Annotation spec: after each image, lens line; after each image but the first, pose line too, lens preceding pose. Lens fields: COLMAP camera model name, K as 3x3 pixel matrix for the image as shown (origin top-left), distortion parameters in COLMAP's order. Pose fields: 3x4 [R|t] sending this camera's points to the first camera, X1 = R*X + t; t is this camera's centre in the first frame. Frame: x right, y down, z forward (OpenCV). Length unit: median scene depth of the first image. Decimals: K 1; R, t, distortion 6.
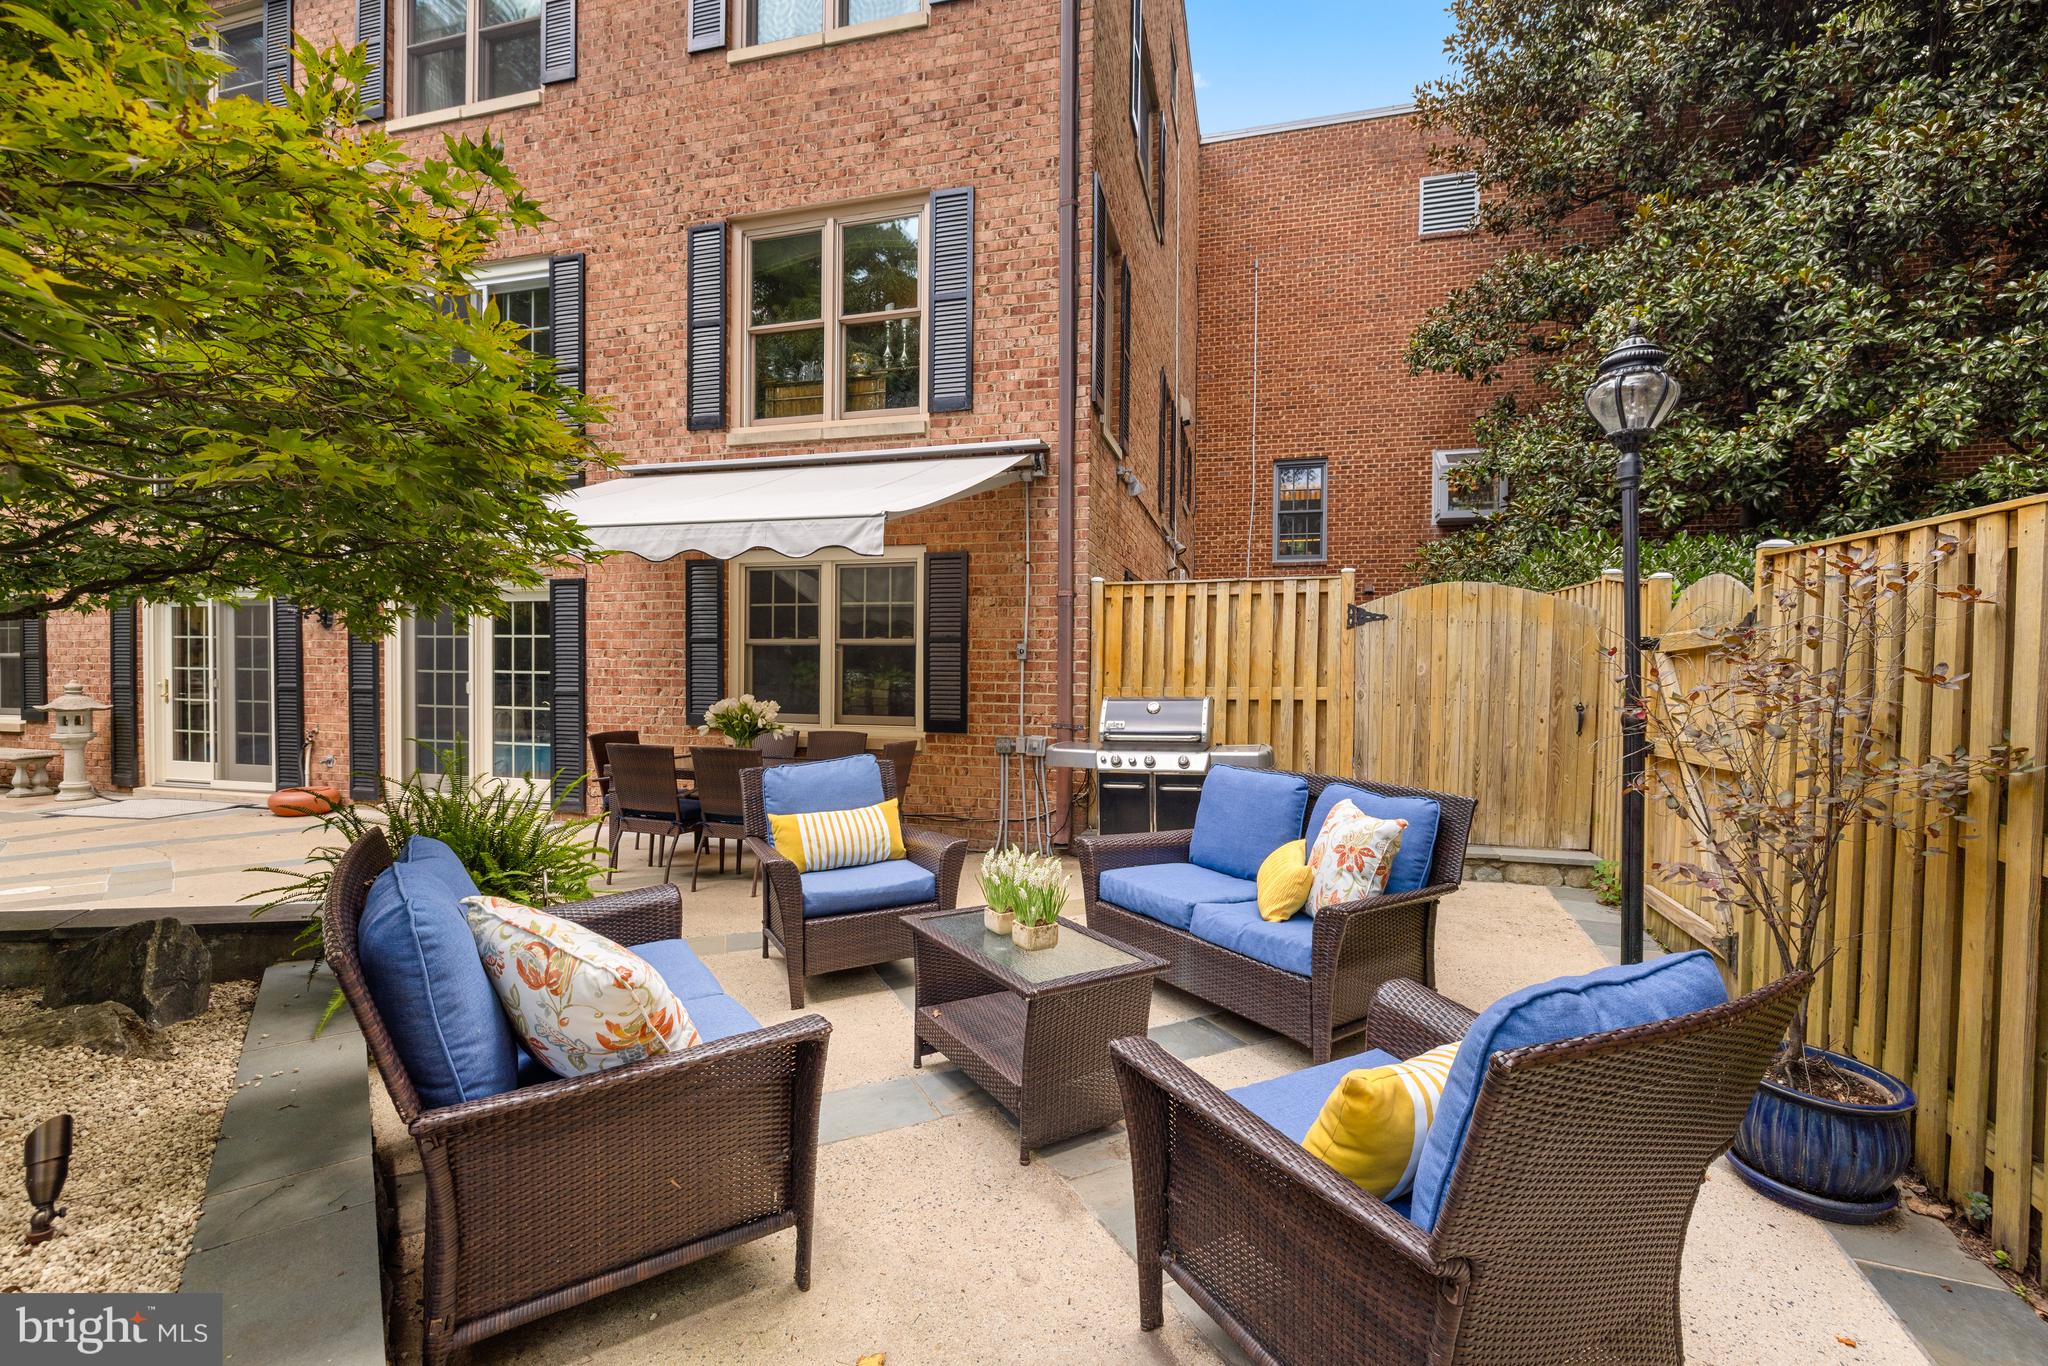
lens RADIAL K [[895.0, 0, 1023.7], [0, 895.0, 685.4], [0, 0, 1]] dist [-0.001078, -0.000611]
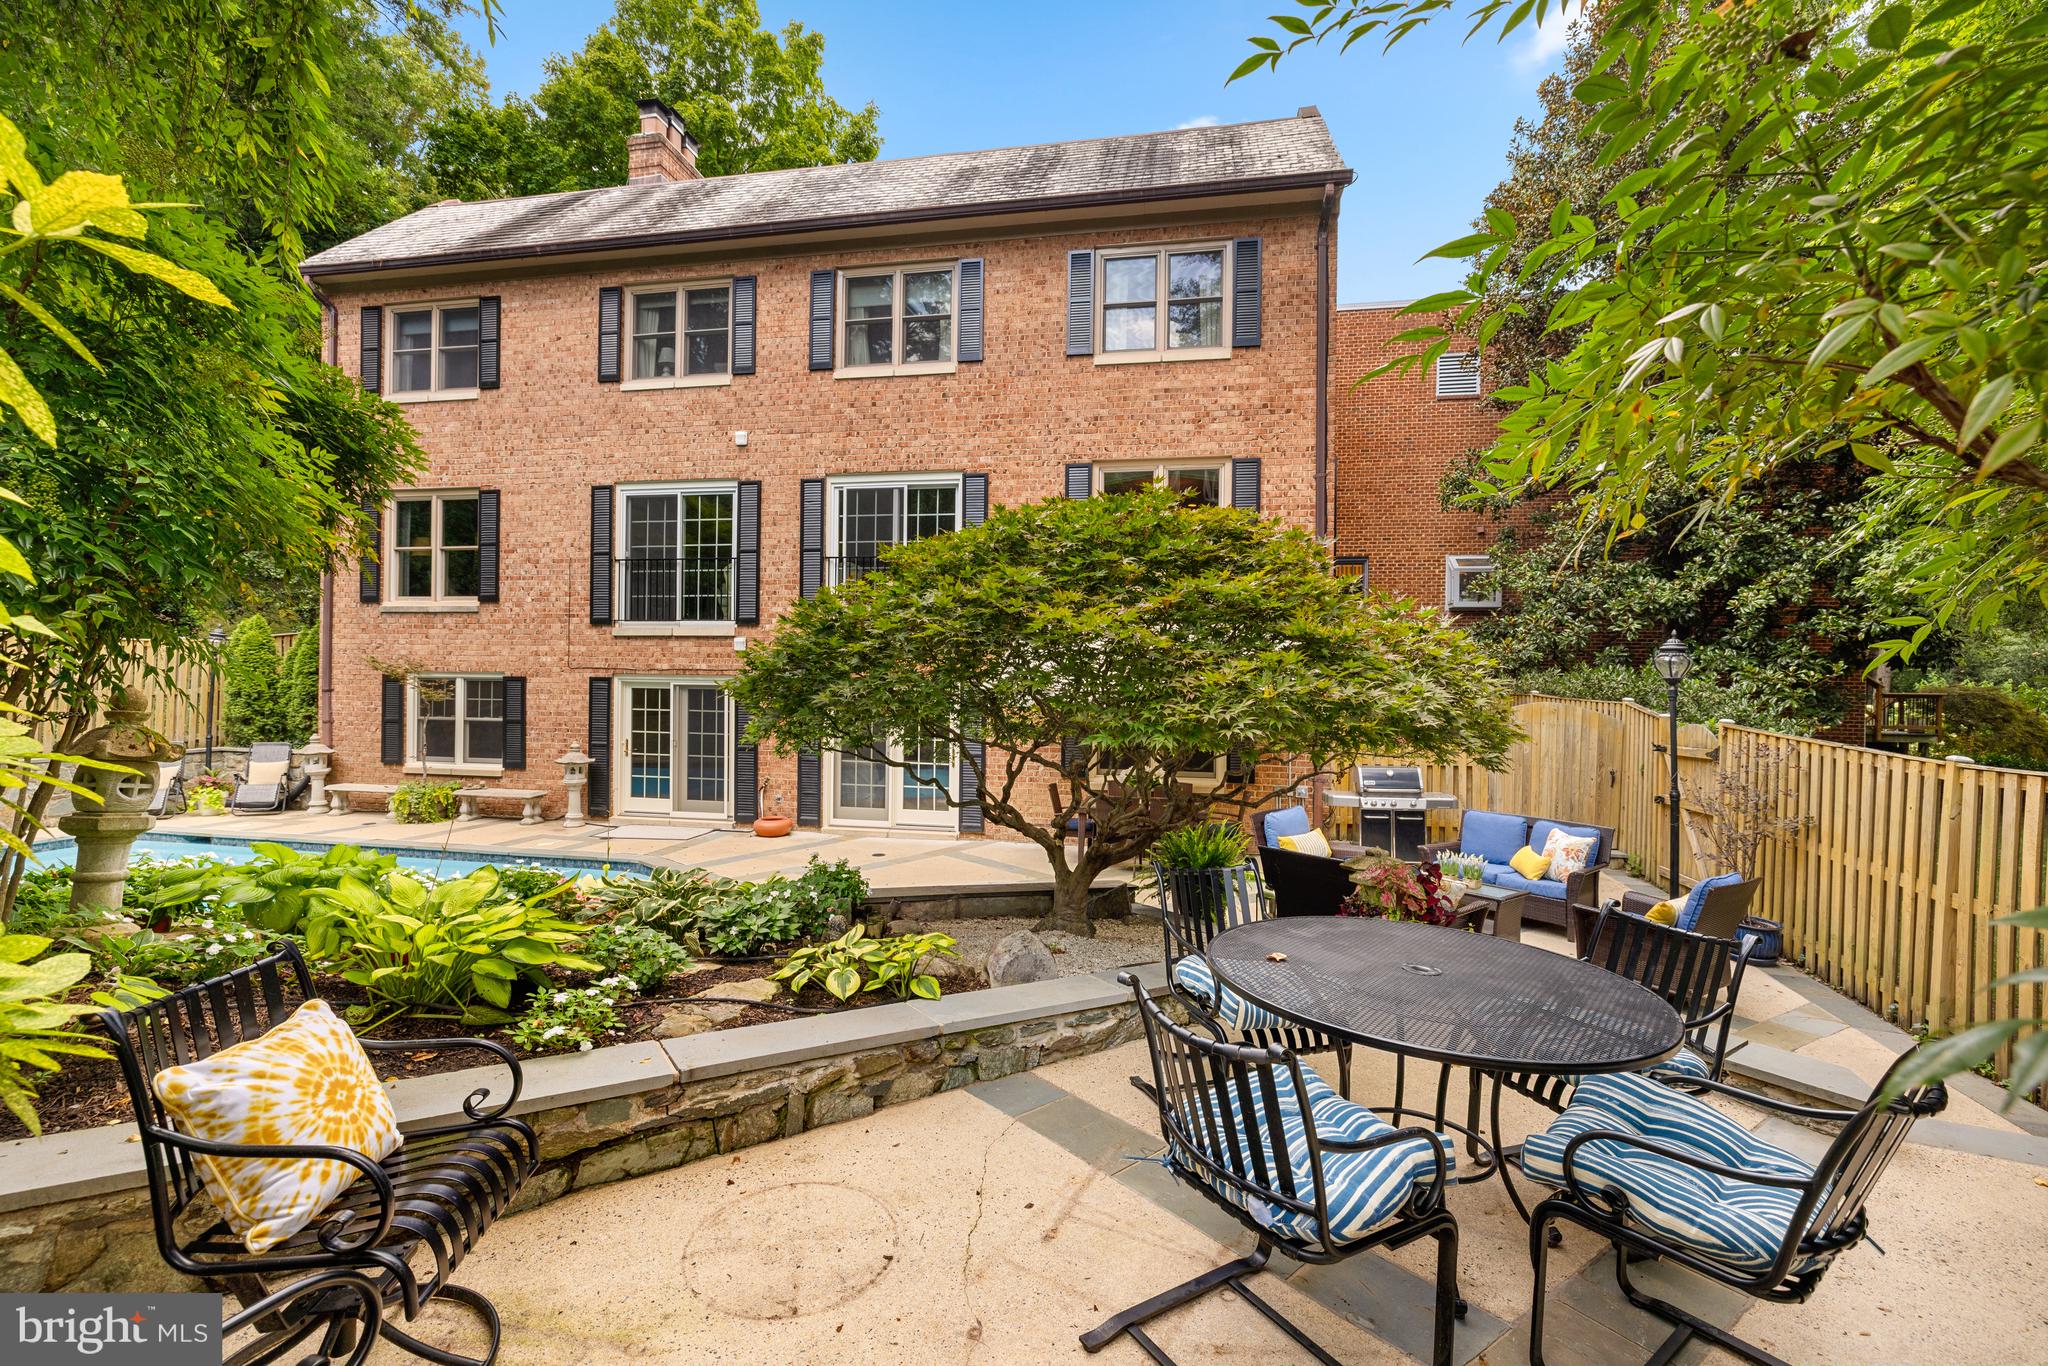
lens RADIAL K [[895.0, 0, 1023.0], [0, 895.0, 683.3], [0, 0, 1]] dist [-0.001078, -0.000611]
pose [[0.996213, 0.004178, 0.086845, -0.584483], [-0.003516, 0.999964, -0.007782, -0.108752], [-0.086874, 0.007447, 0.996191, -0.573908]]
